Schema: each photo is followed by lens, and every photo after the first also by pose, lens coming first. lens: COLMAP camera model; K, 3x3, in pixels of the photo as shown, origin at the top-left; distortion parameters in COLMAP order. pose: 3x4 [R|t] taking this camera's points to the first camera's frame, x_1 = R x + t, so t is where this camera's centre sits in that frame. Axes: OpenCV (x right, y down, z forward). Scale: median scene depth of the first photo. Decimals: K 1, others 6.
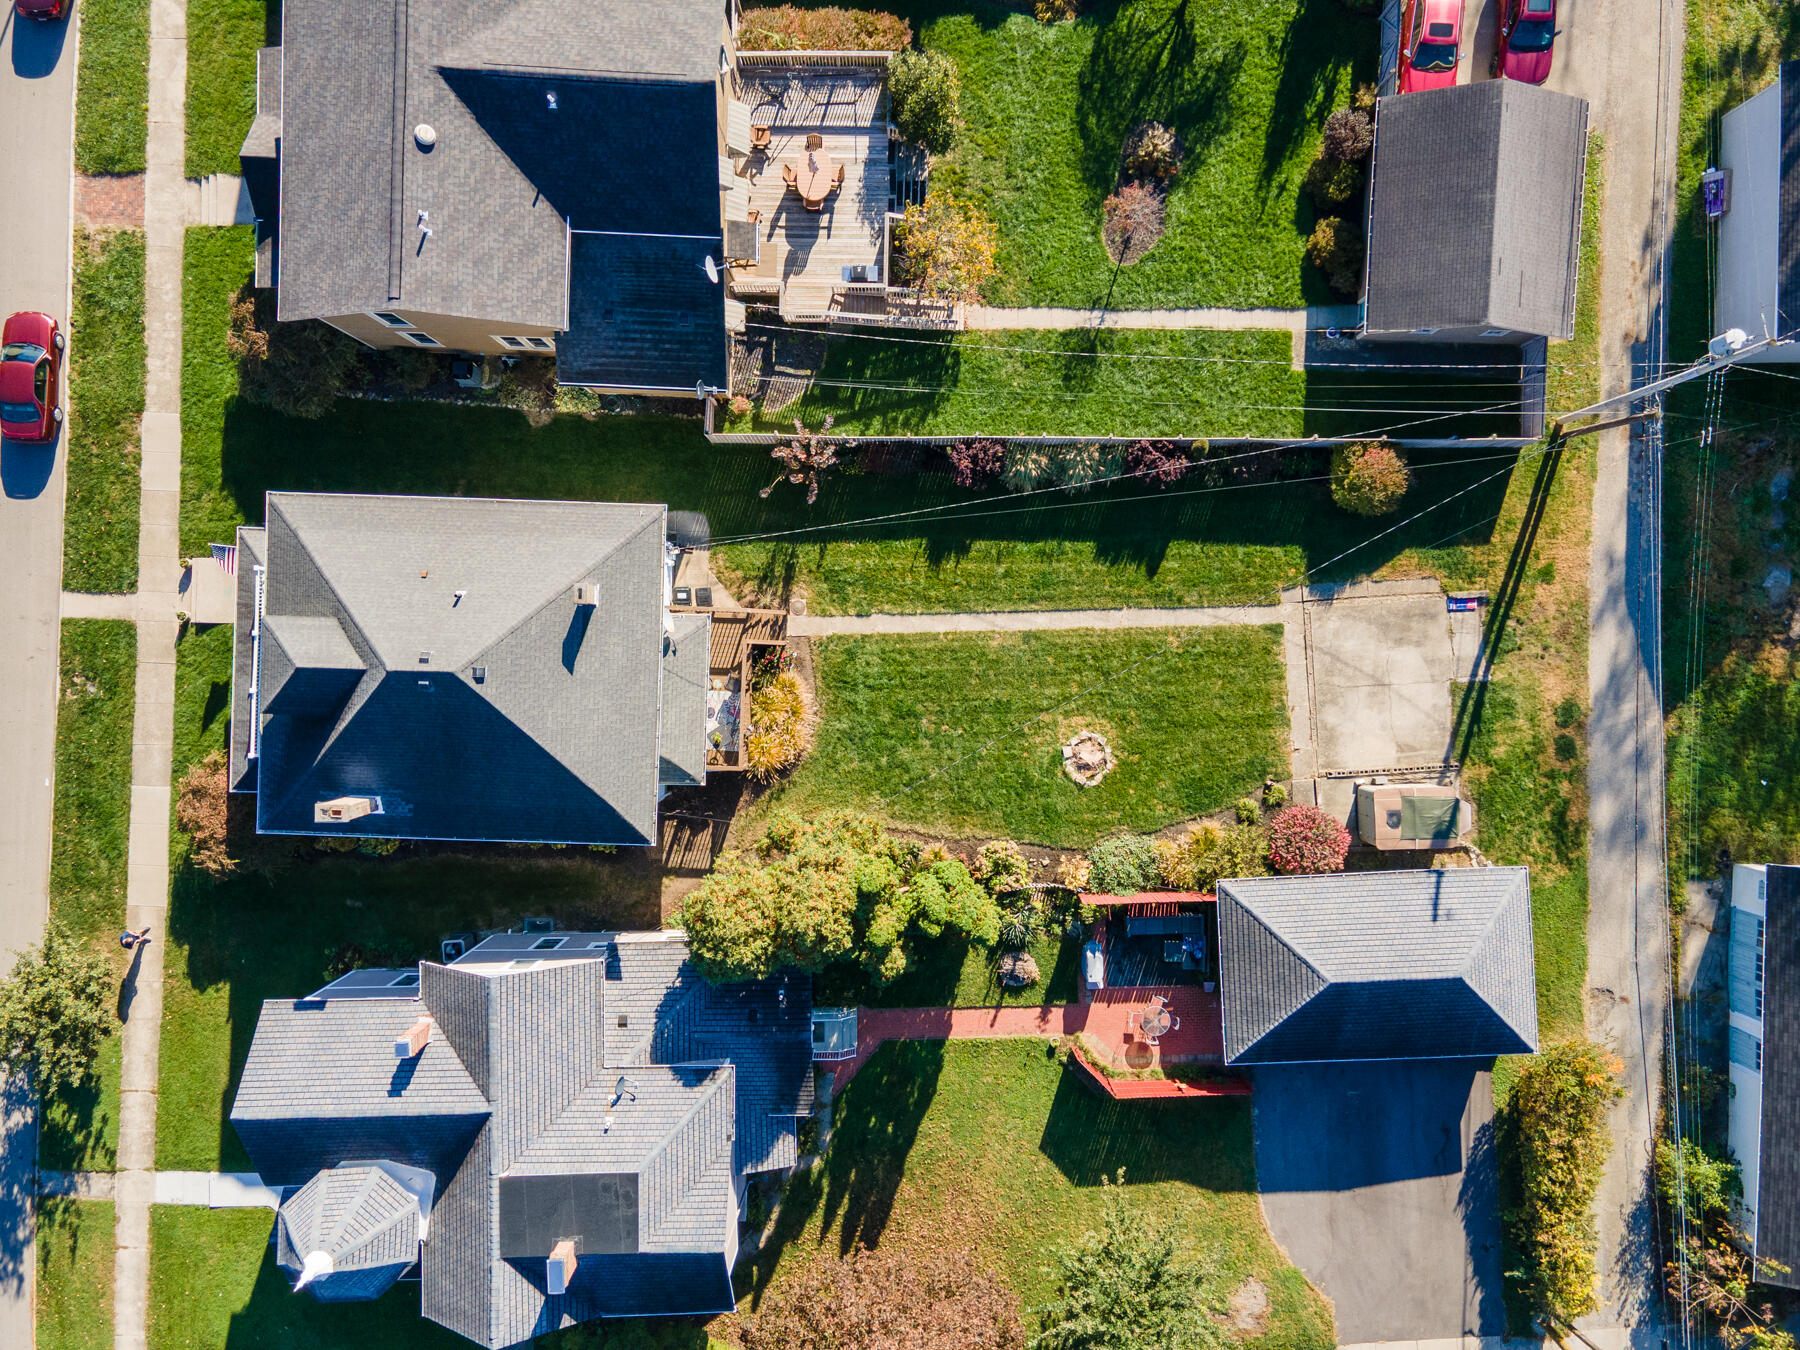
lens RADIAL K [[1333.2, 0, 900.0], [0, 1333.2, 675.0], [0, 0, 1]] dist [-0.001554, 0.072952]
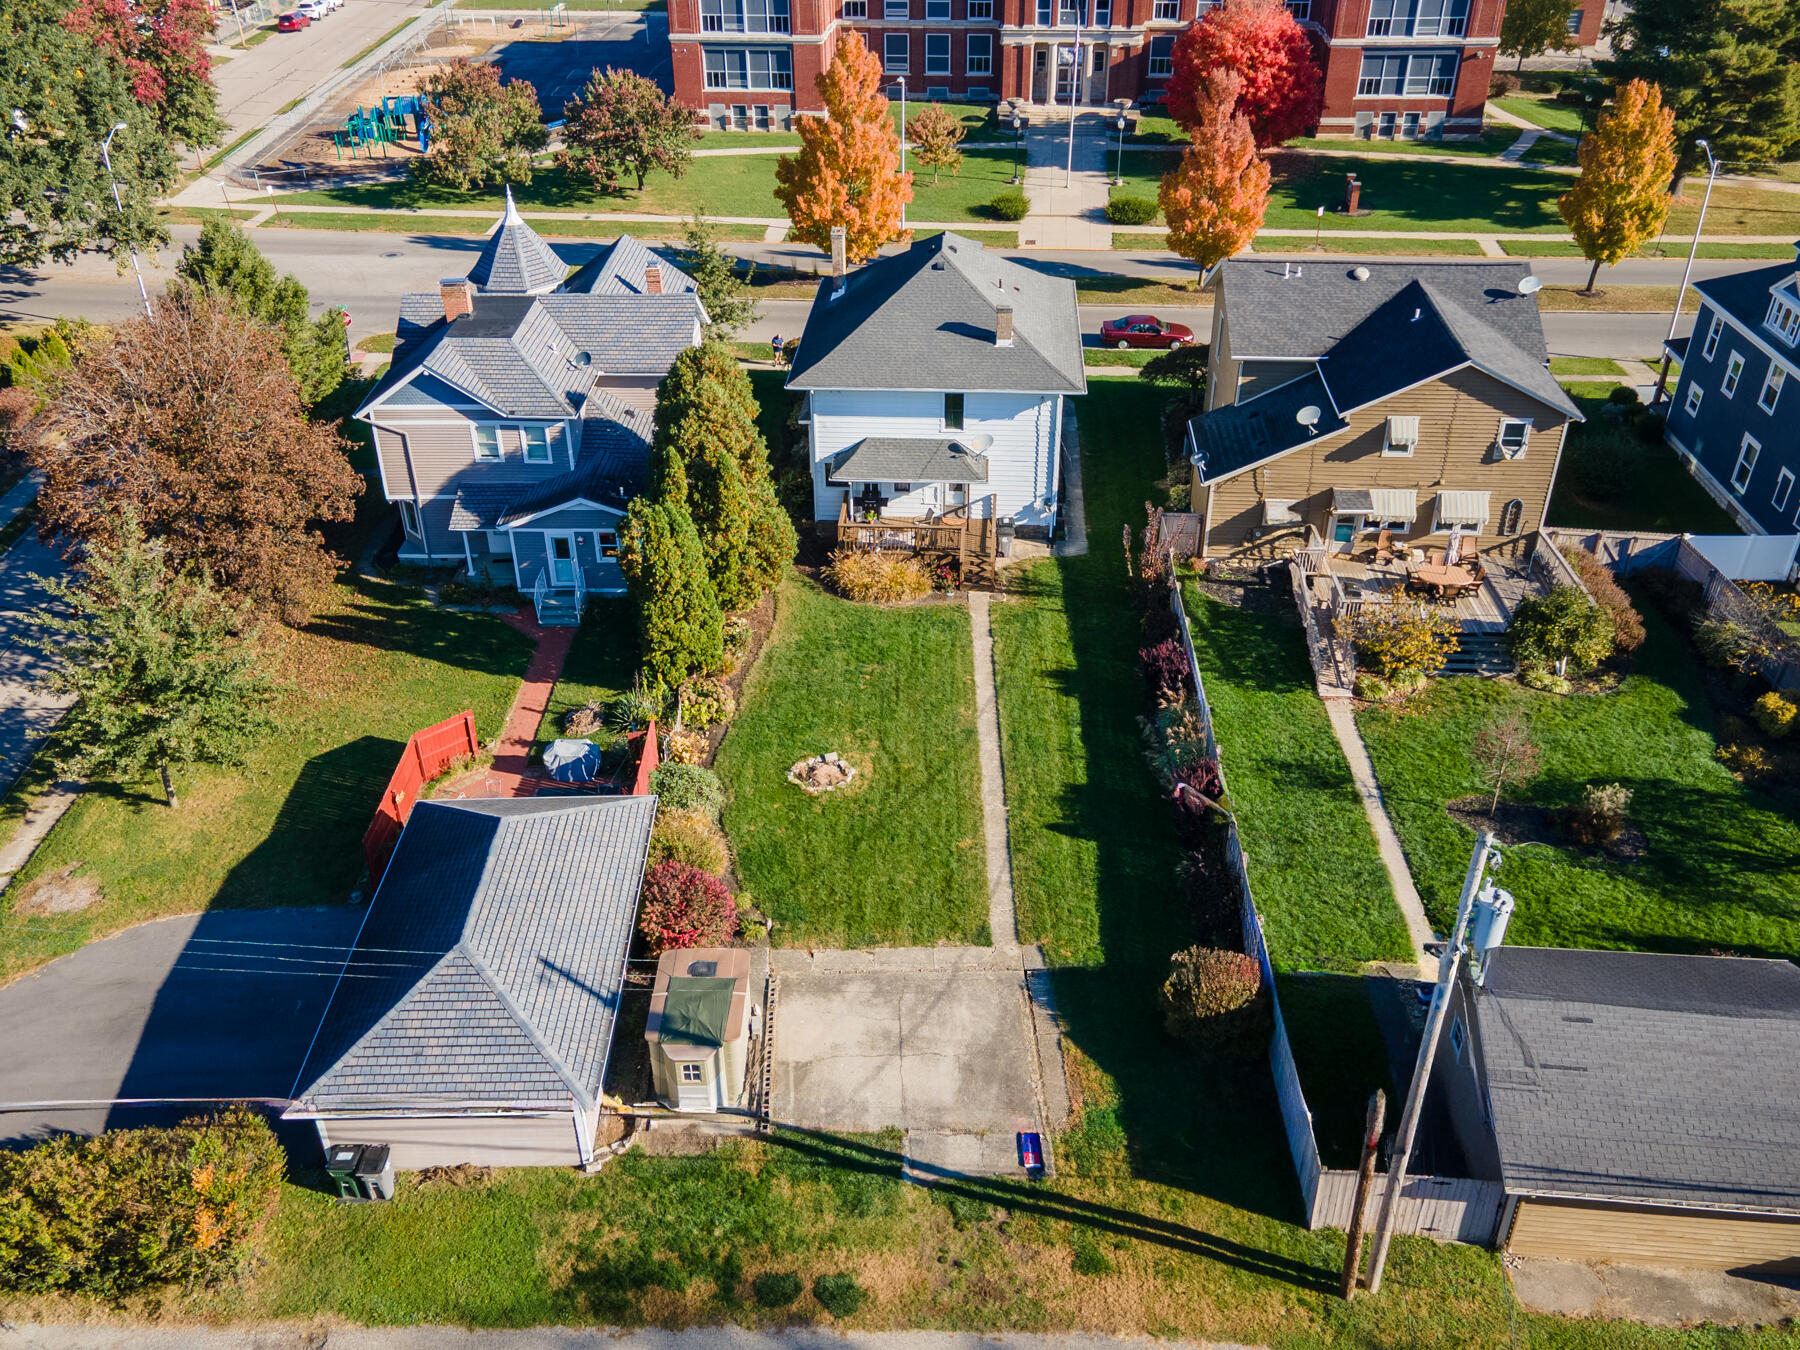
lens RADIAL K [[1507.1, 0, 878.3], [0, 1507.1, 602.4], [0, 0, 1]] dist [0.075828, -0.150445]
pose [[-0.043487, 0.516235, -0.855342, 0.882369], [-0.999029, -0.028493, 0.033595, -0.000307], [-0.007029, 0.855973, 0.516973, 0.432335]]
